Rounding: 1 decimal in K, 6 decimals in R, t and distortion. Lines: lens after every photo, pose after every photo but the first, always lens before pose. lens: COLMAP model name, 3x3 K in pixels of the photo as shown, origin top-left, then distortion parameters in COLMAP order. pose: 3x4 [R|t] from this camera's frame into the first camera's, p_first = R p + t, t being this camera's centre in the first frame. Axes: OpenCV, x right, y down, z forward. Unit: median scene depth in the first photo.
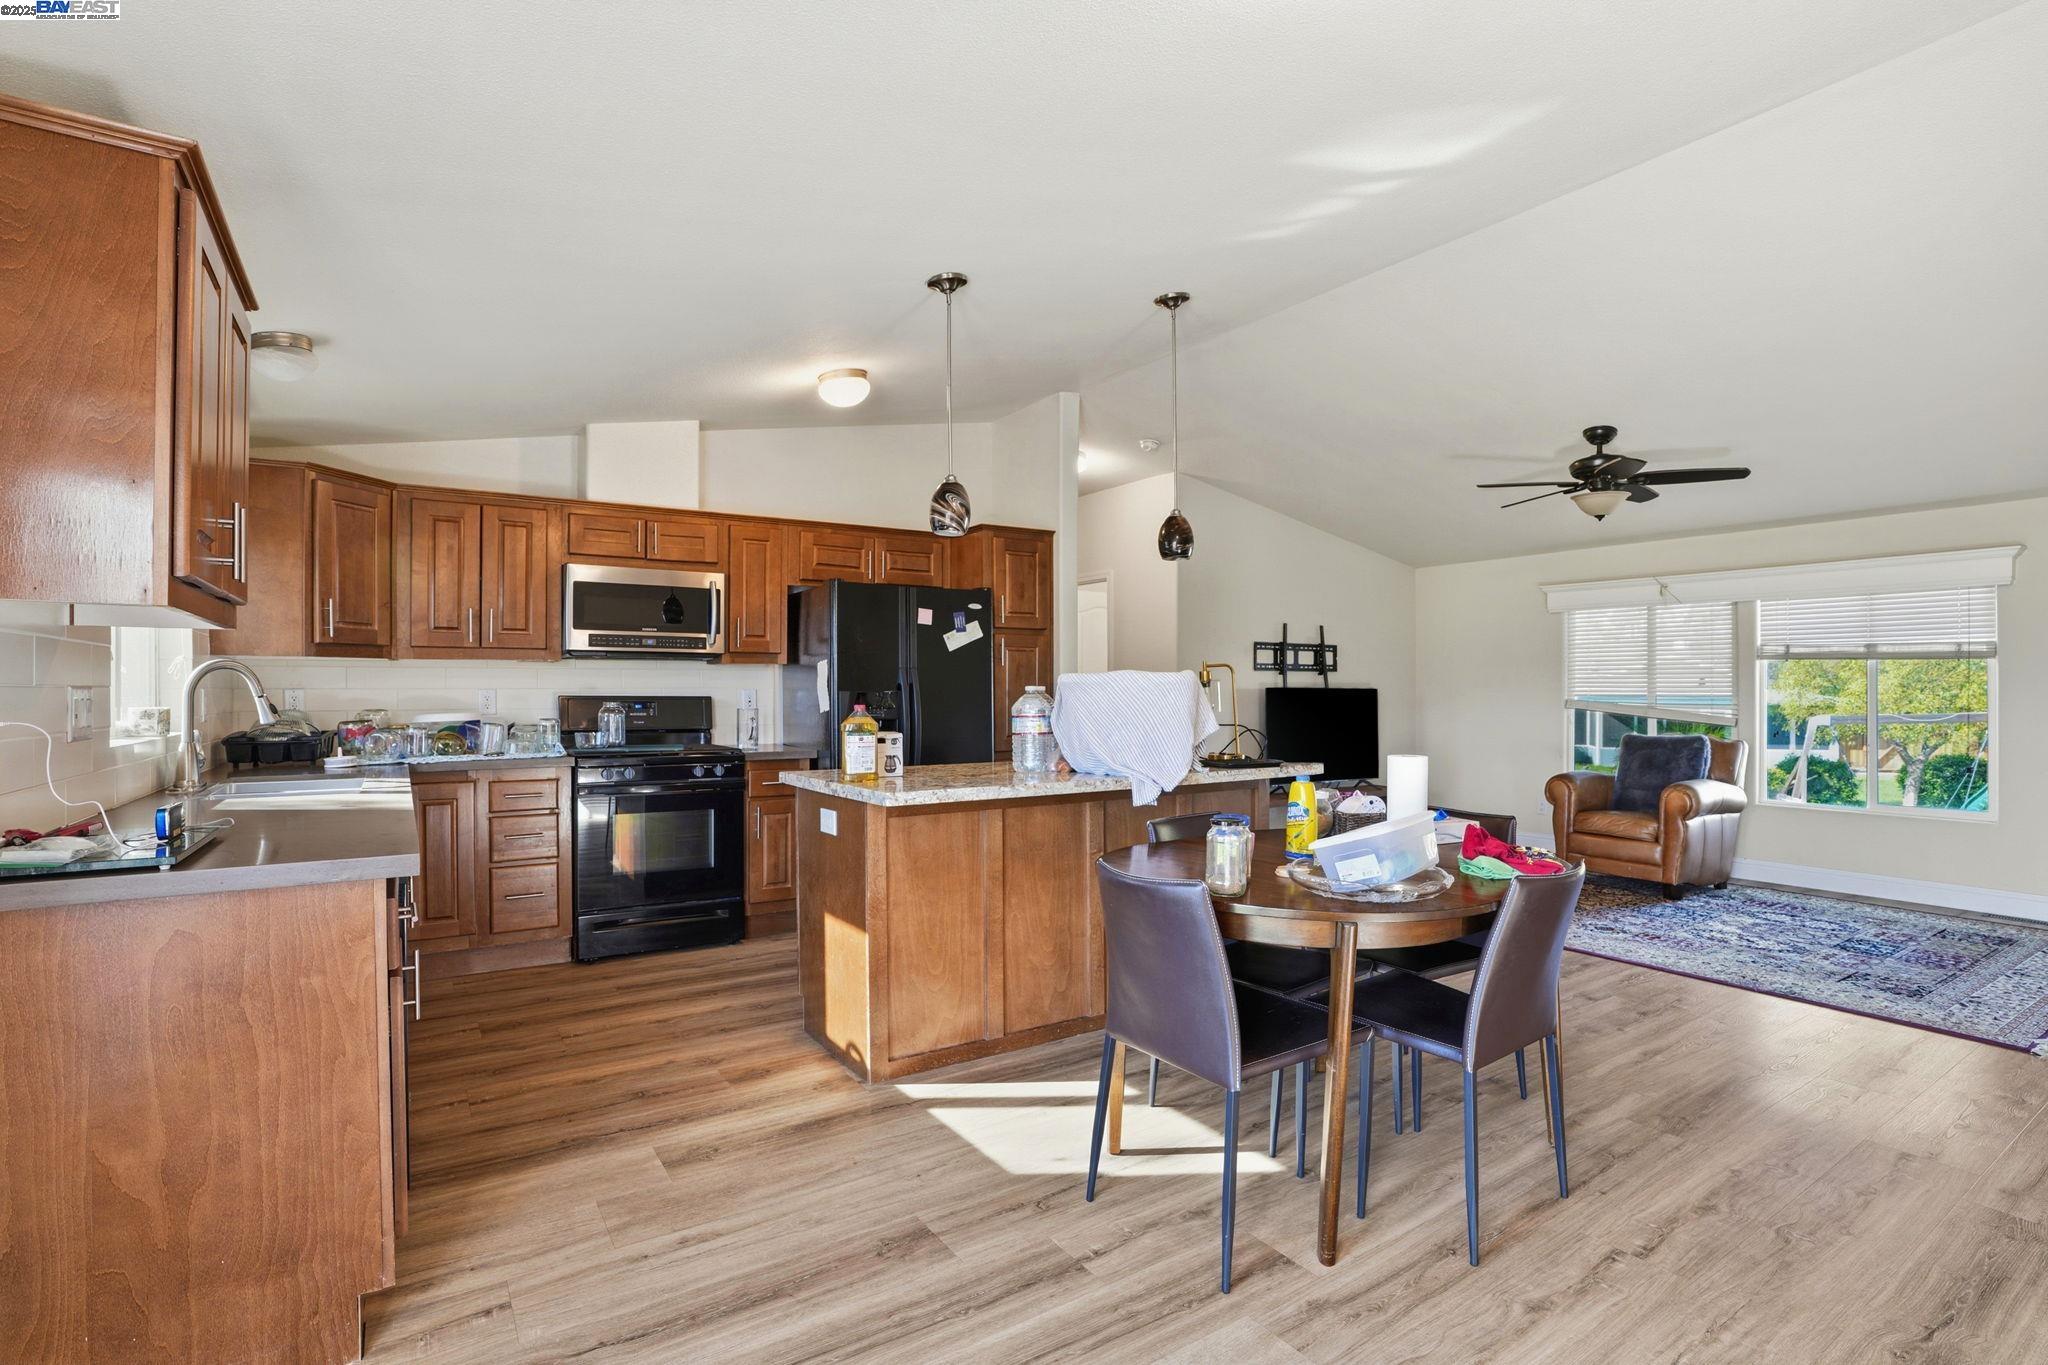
lens RADIAL K [[958.9, 0, 1026.4], [0, 958.9, 683.3], [0, 0, 1]] dist [-0.004342, -0.000228]
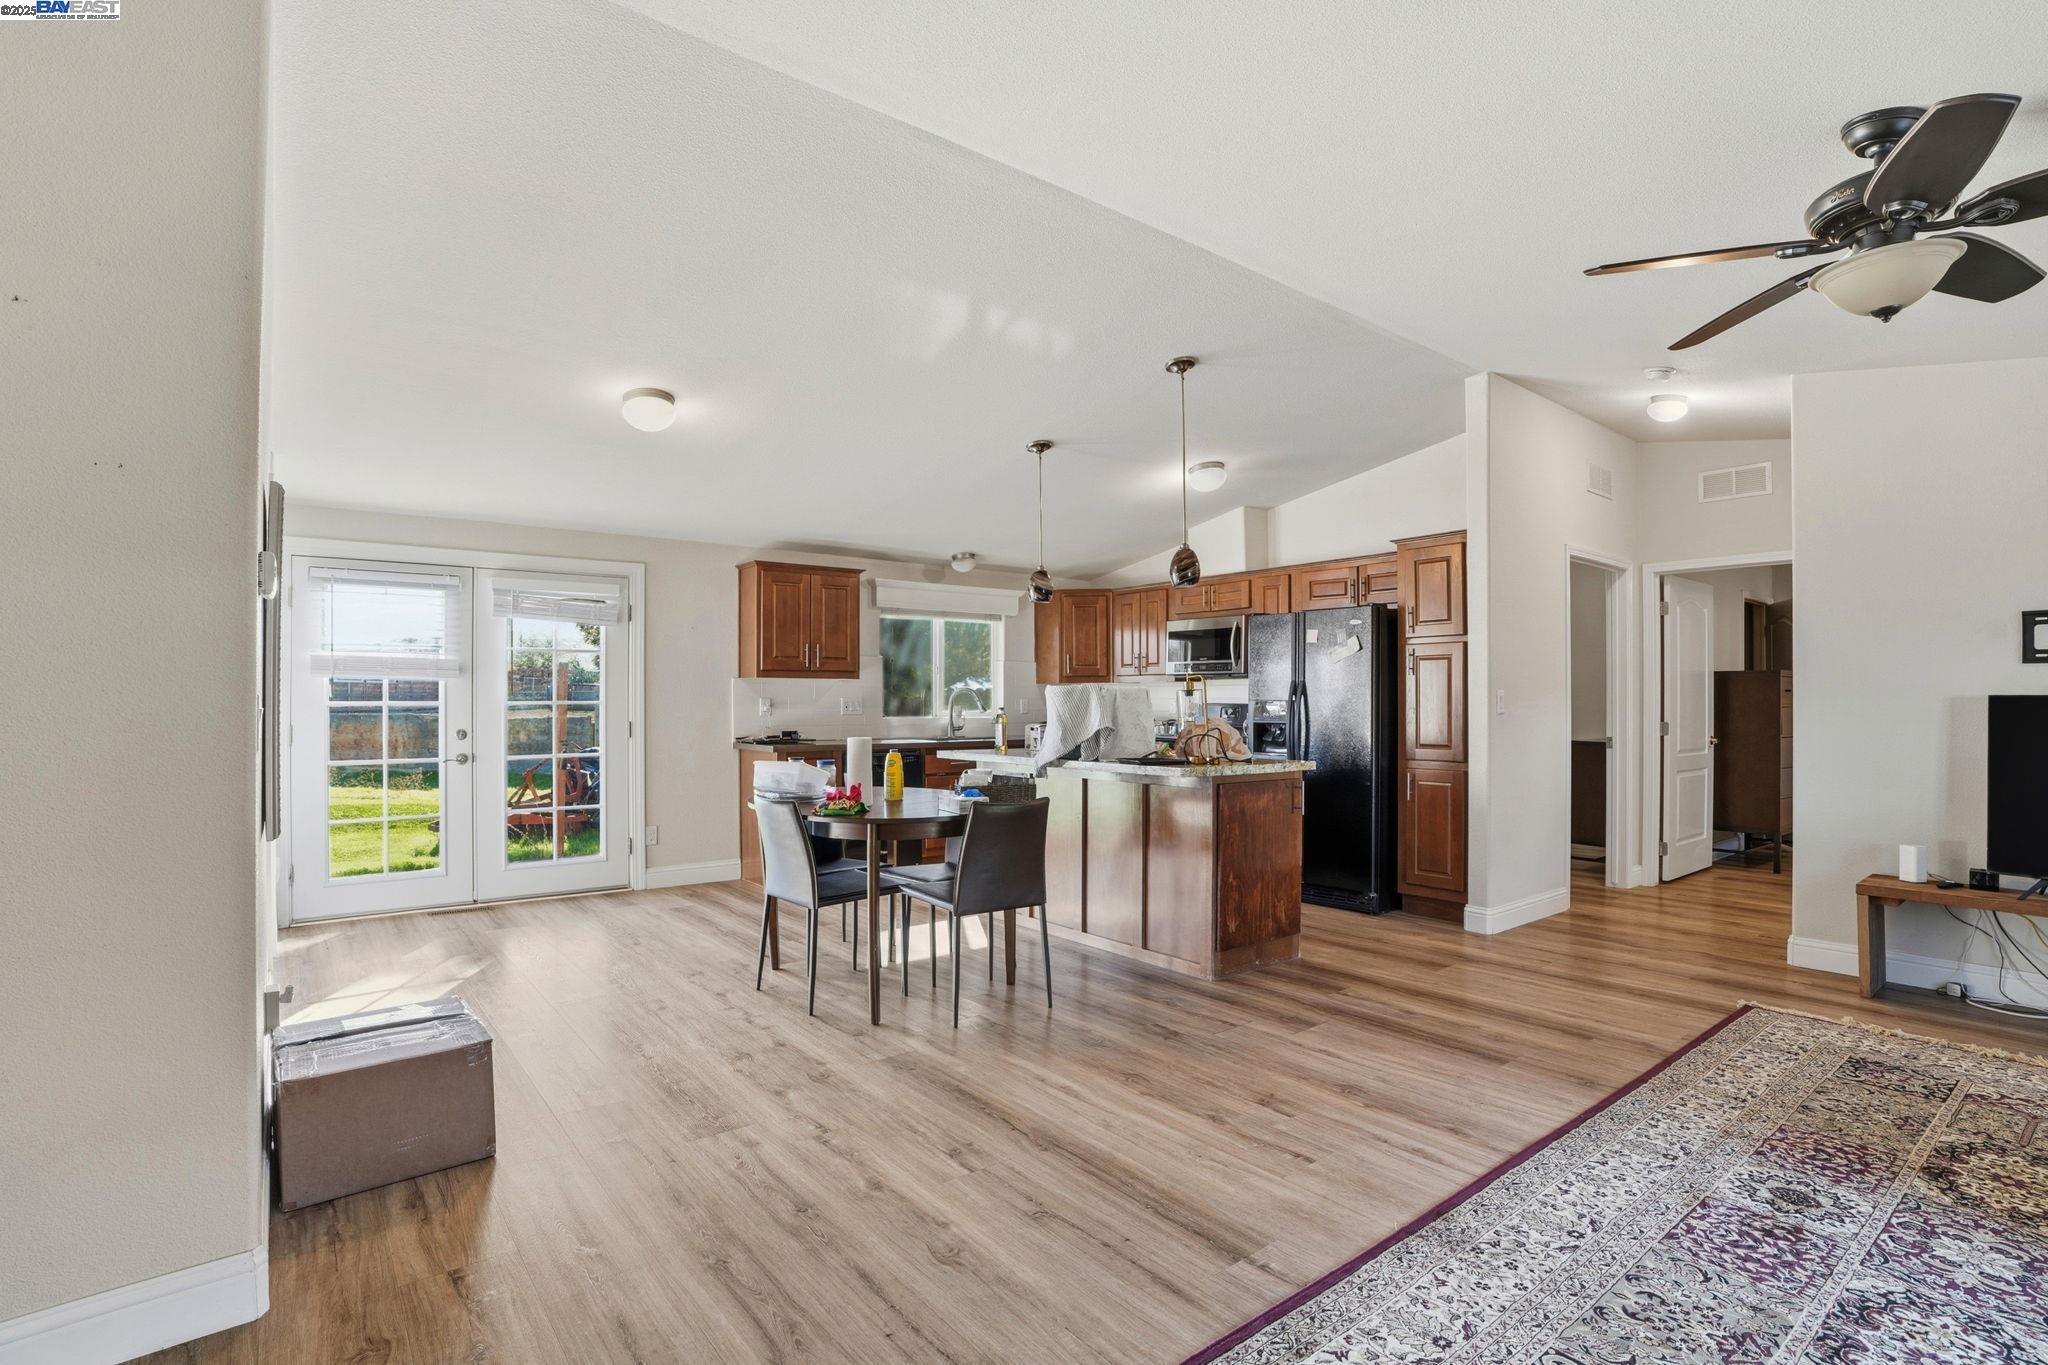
lens RADIAL K [[958.9, 0, 1026.0], [0, 958.9, 694.2], [0, 0, 1]] dist [-0.004342, -0.000228]
pose [[0.097582, -0.008860, -0.995188, 0.988890], [0.005115, 0.999952, -0.008401, 0.006900], [0.995214, -0.004271, 0.097622, 0.546347]]
